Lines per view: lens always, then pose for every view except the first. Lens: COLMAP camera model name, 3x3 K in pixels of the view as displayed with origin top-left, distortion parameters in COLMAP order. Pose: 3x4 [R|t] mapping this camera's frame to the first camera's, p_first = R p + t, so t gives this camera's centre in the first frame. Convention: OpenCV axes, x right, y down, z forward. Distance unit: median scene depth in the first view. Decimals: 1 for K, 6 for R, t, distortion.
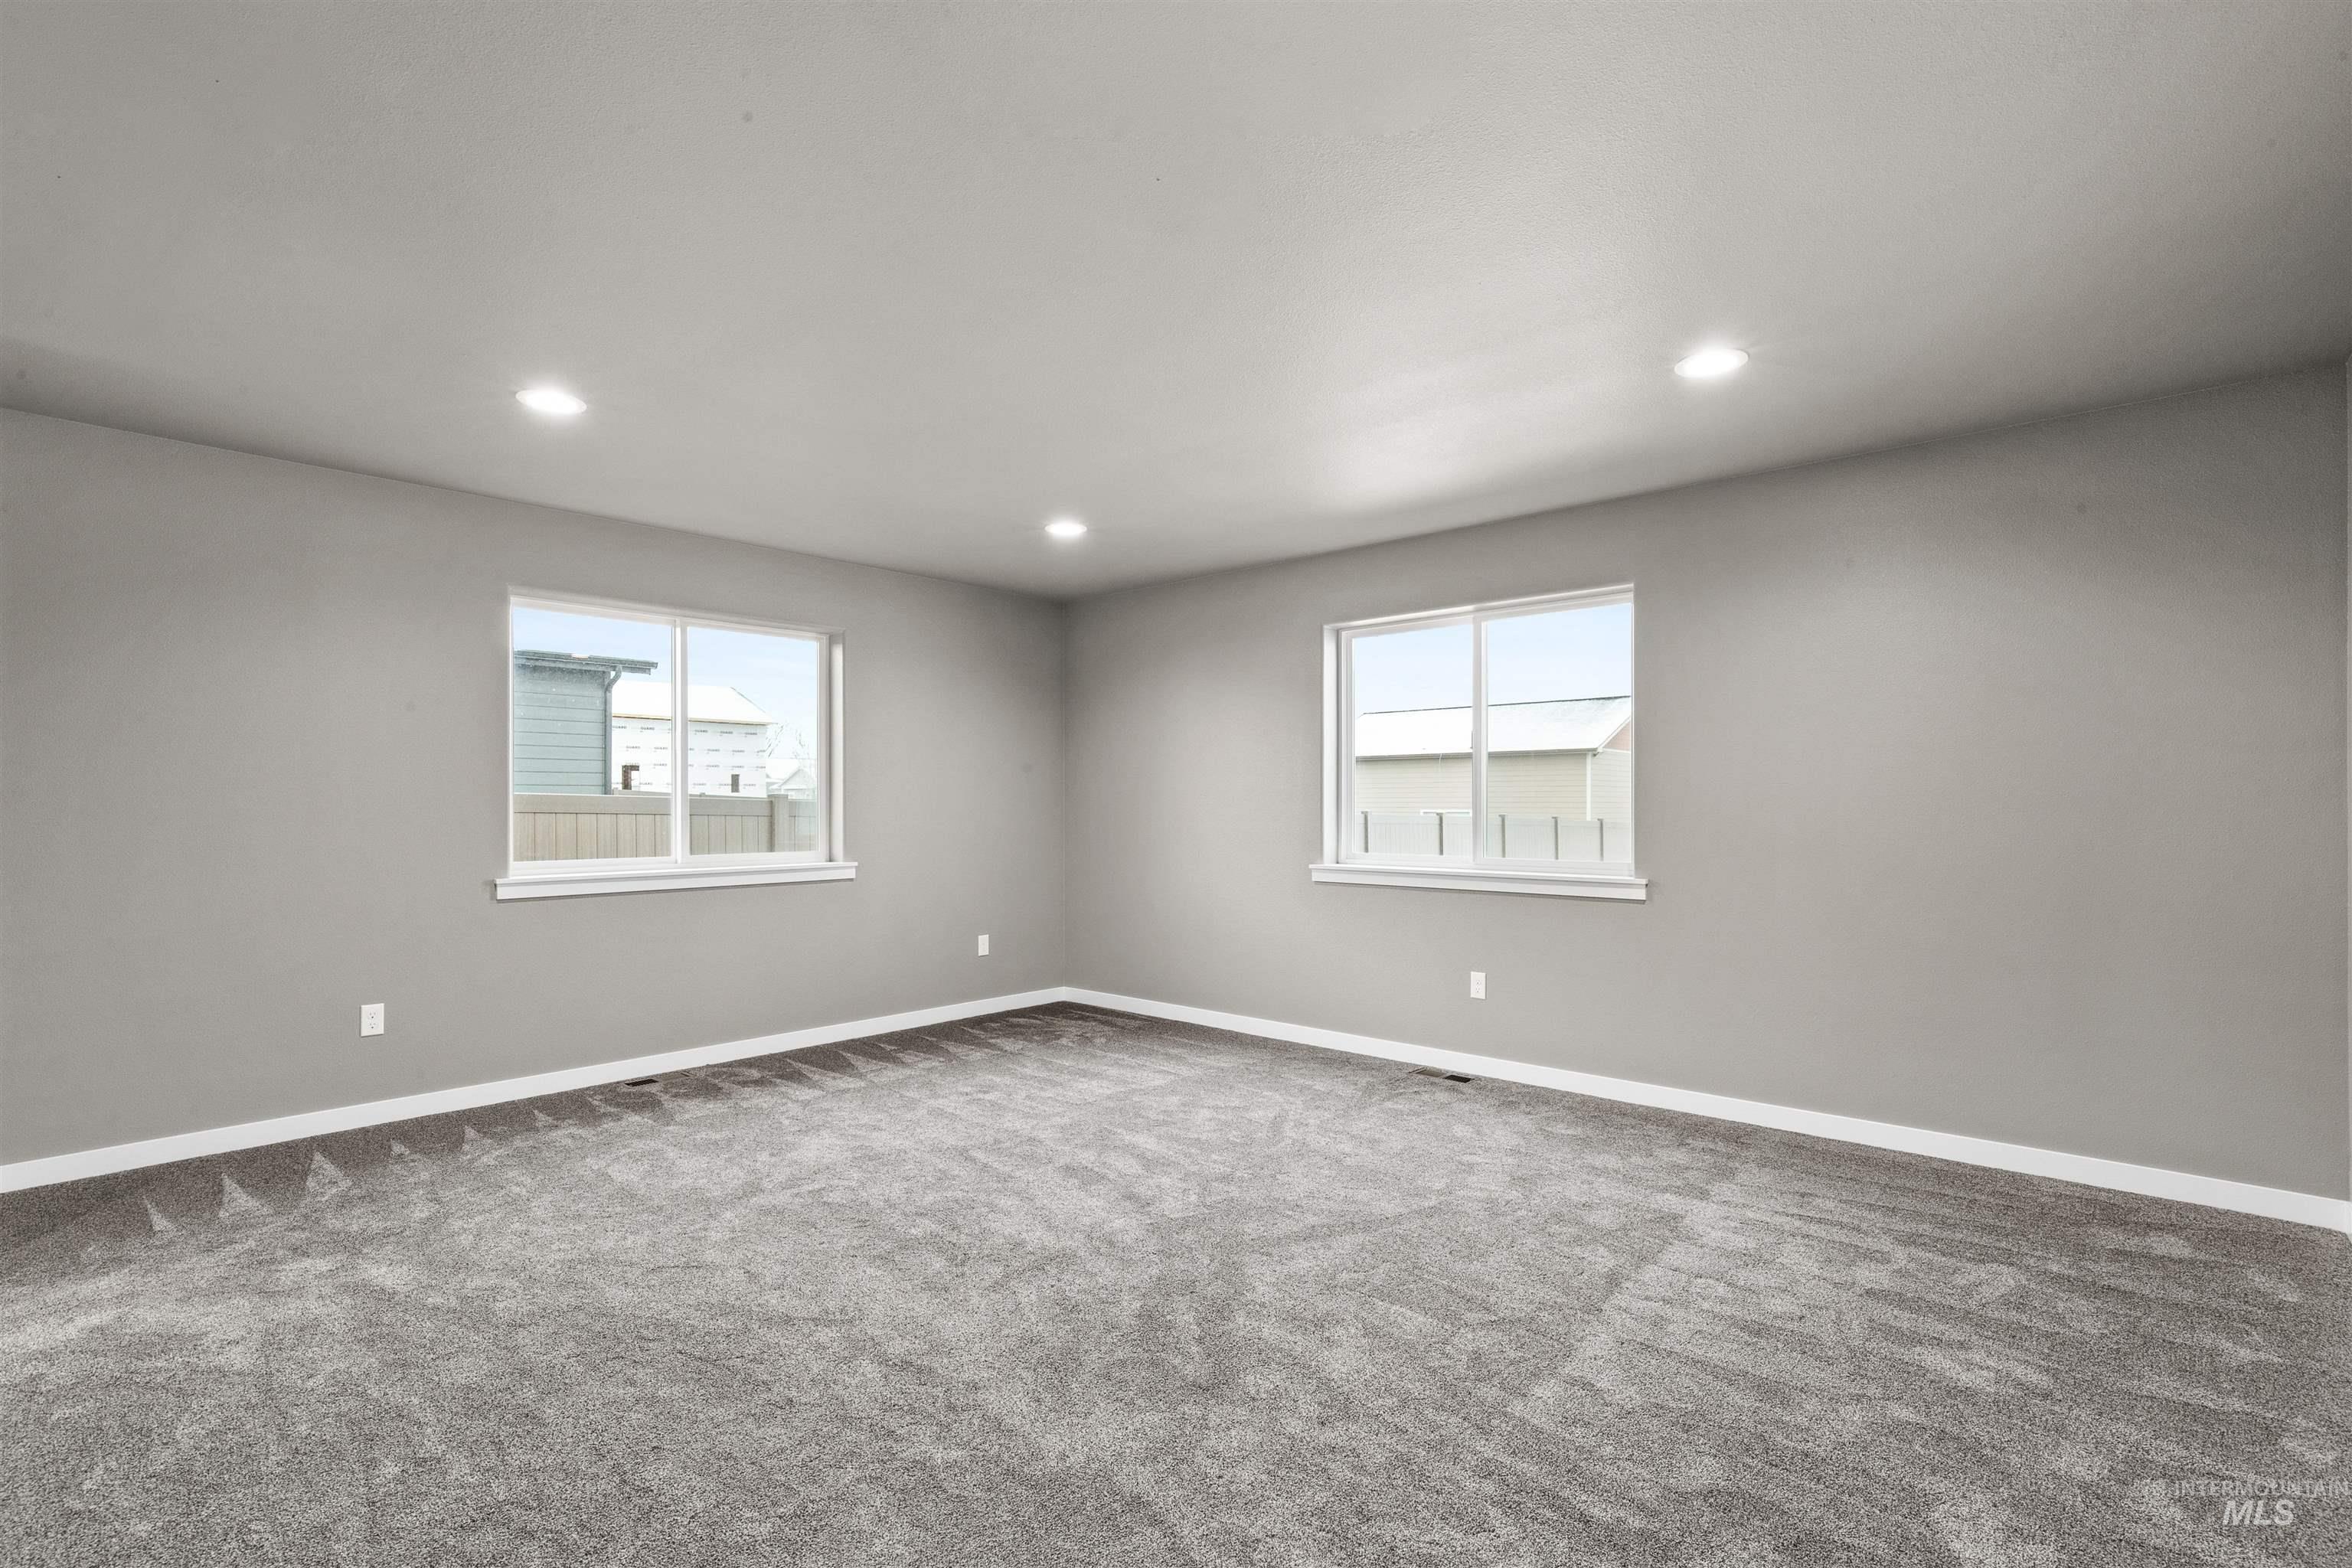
lens RADIAL K [[1080.3, 0, 1174.8], [0, 1080.3, 800.1], [0, 0, 1]] dist [-0.001556, 0.001665]
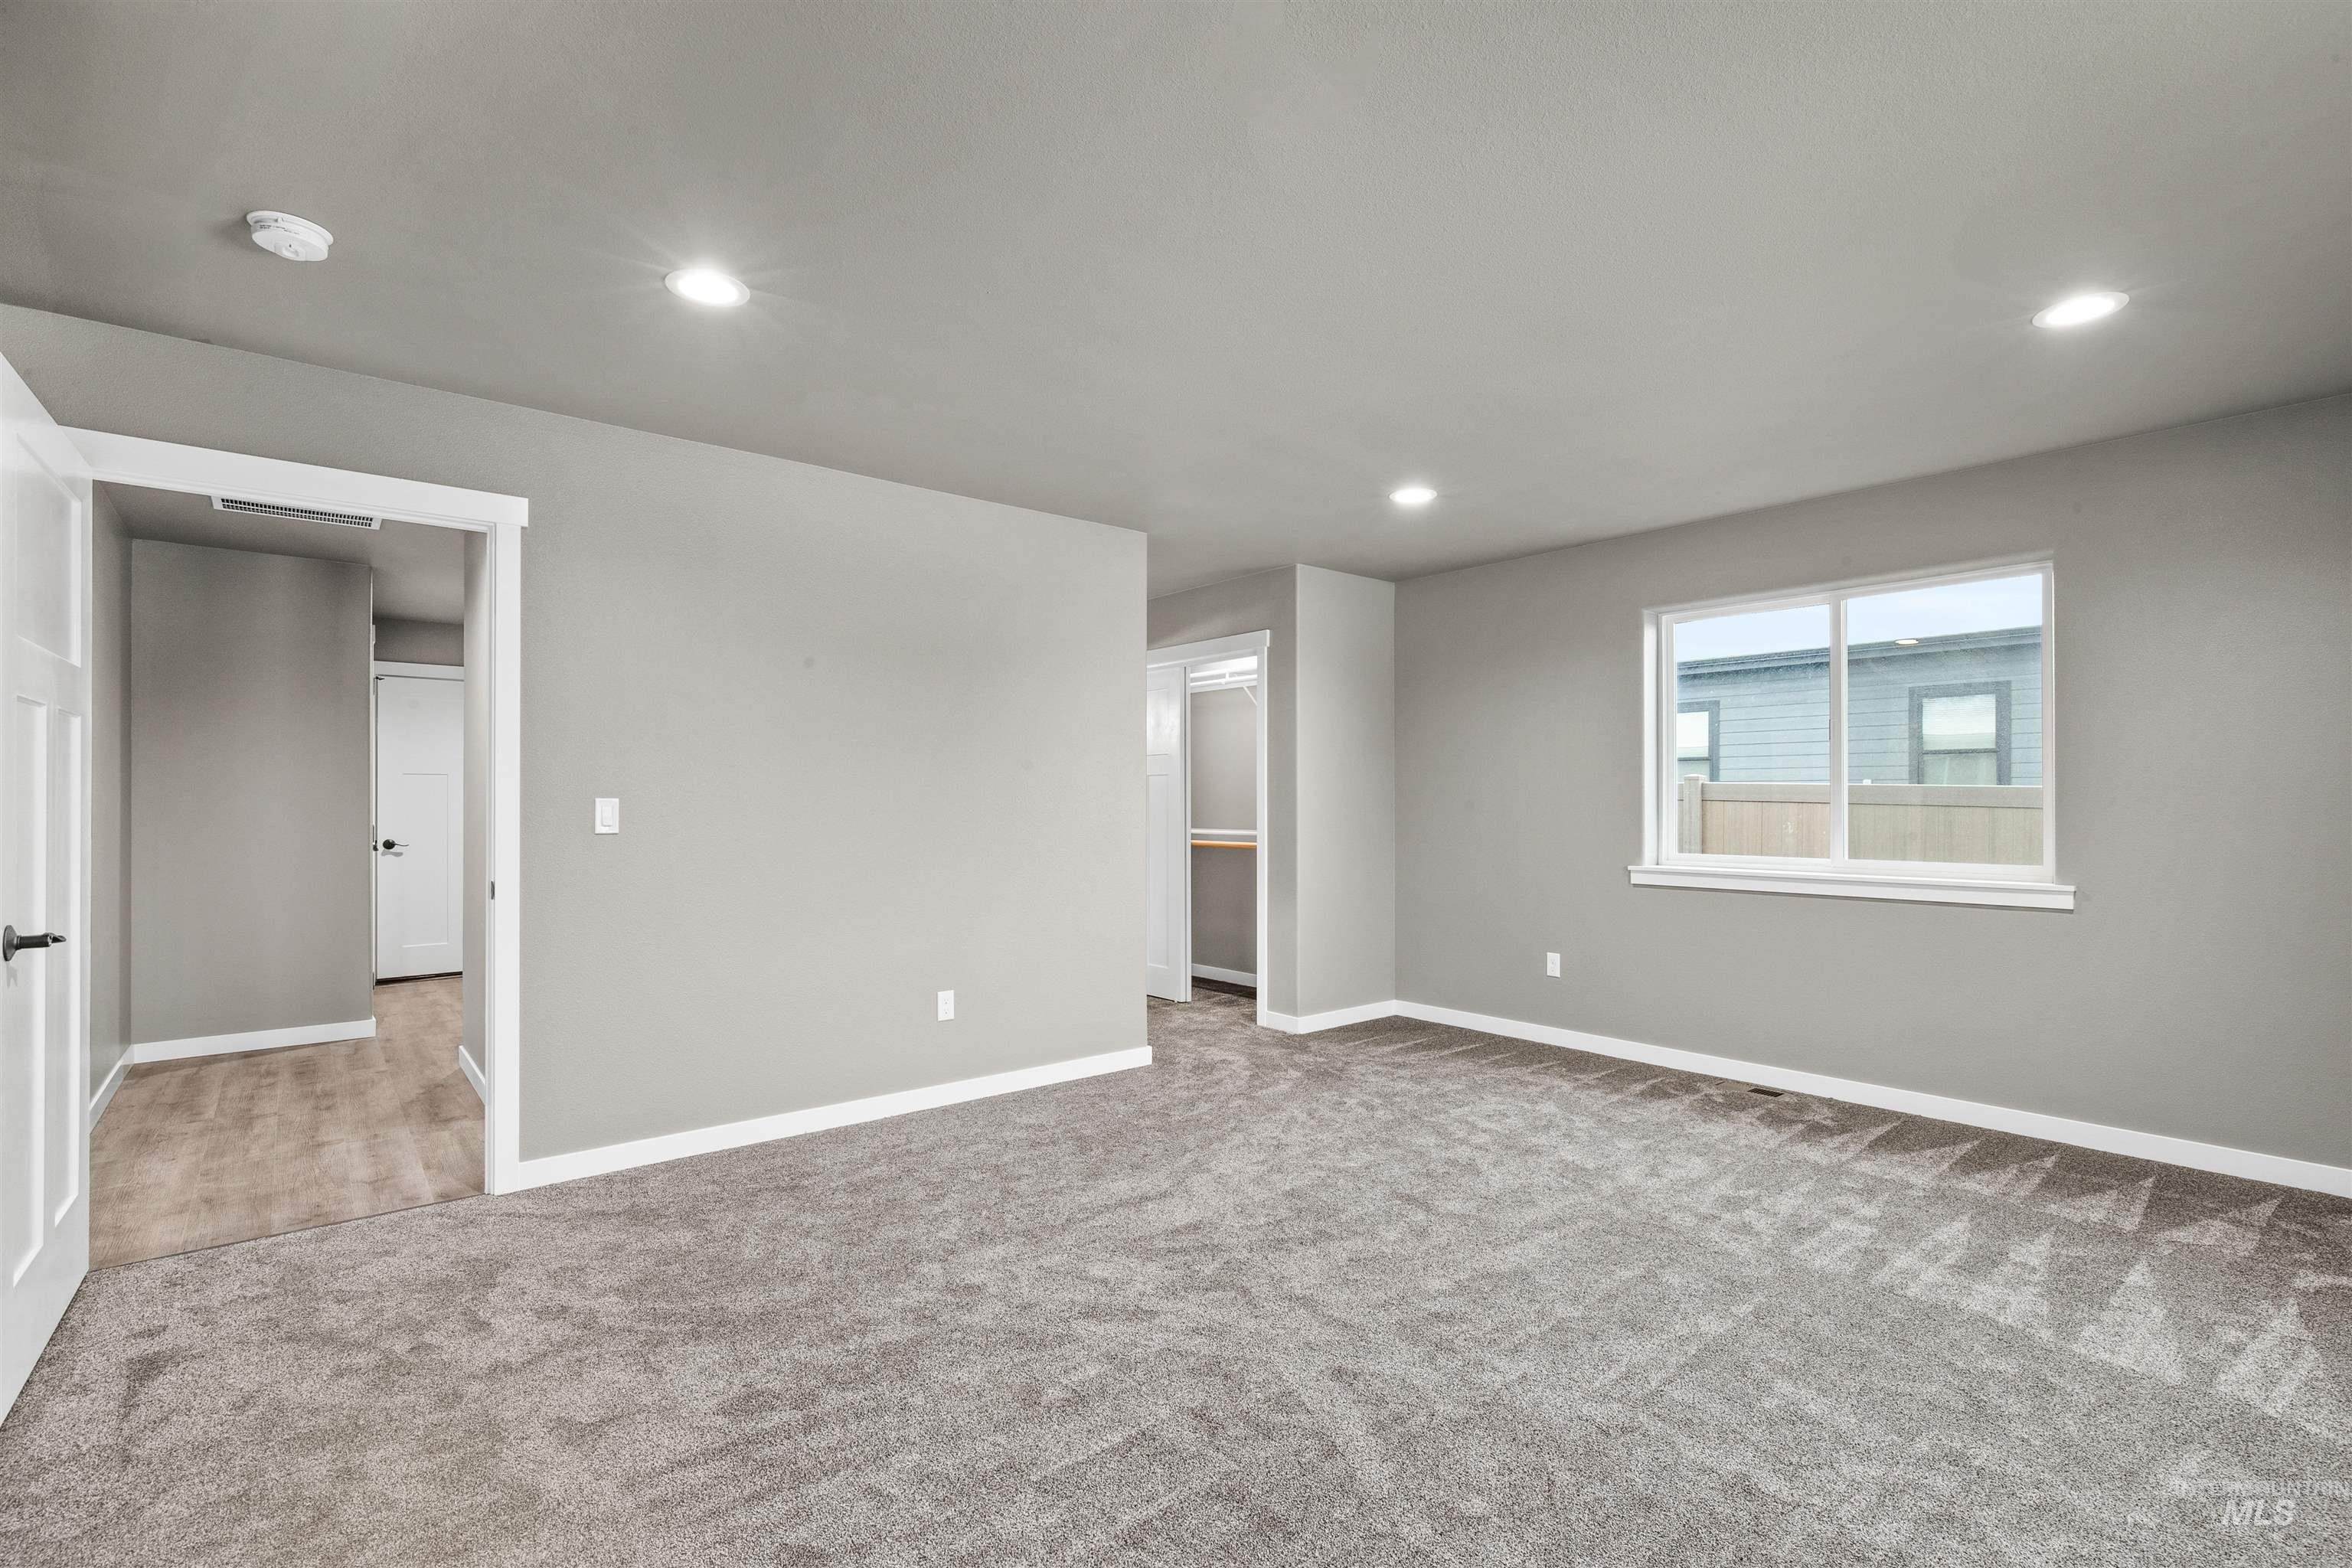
lens RADIAL K [[1074.0, 0, 1177.6], [0, 1074.0, 795.1], [0, 0, 1]] dist [-0.002029, 0.000927]
pose [[-0.170241, -0.011716, -0.985333, 0.561000], [0.000493, 0.999928, -0.011975, 0.009870], [0.985402, -0.002524, -0.170223, 0.684570]]
